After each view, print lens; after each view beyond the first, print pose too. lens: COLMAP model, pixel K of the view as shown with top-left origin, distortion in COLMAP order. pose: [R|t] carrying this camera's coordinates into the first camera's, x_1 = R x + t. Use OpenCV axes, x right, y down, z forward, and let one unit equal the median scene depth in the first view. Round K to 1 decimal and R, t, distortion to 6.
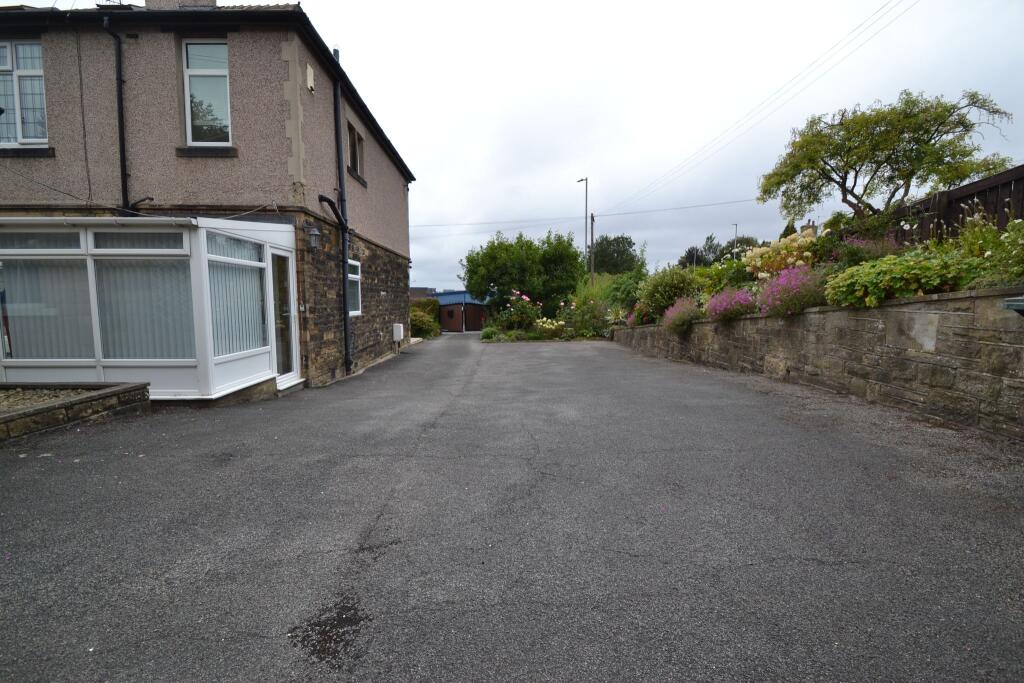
lens RADIAL K [[455.4, 0, 508.0], [0, 455.4, 340.6], [0, 0, 1]] dist [-0.002736, -0.001529]
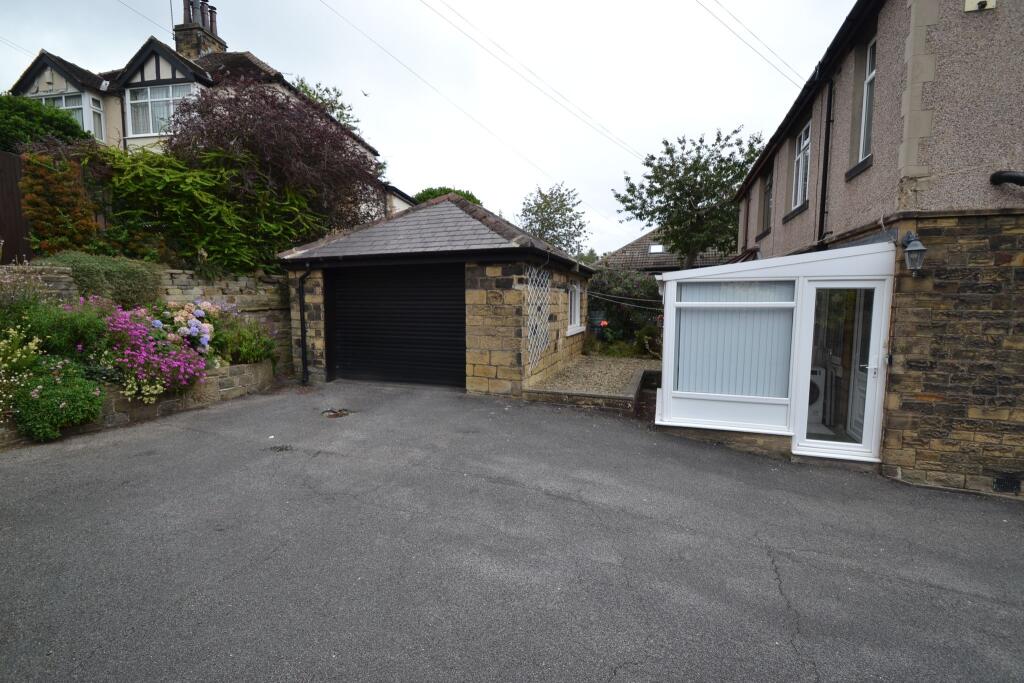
lens RADIAL K [[455.4, 0, 506.0], [0, 455.4, 344.8], [0, 0, 1]] dist [-0.002736, -0.001529]
pose [[-0.365205, 0.085173, -0.927022, 0.949756], [-0.084821, 0.988619, 0.124248, -0.312540], [0.927055, 0.124007, -0.353825, 1.682694]]
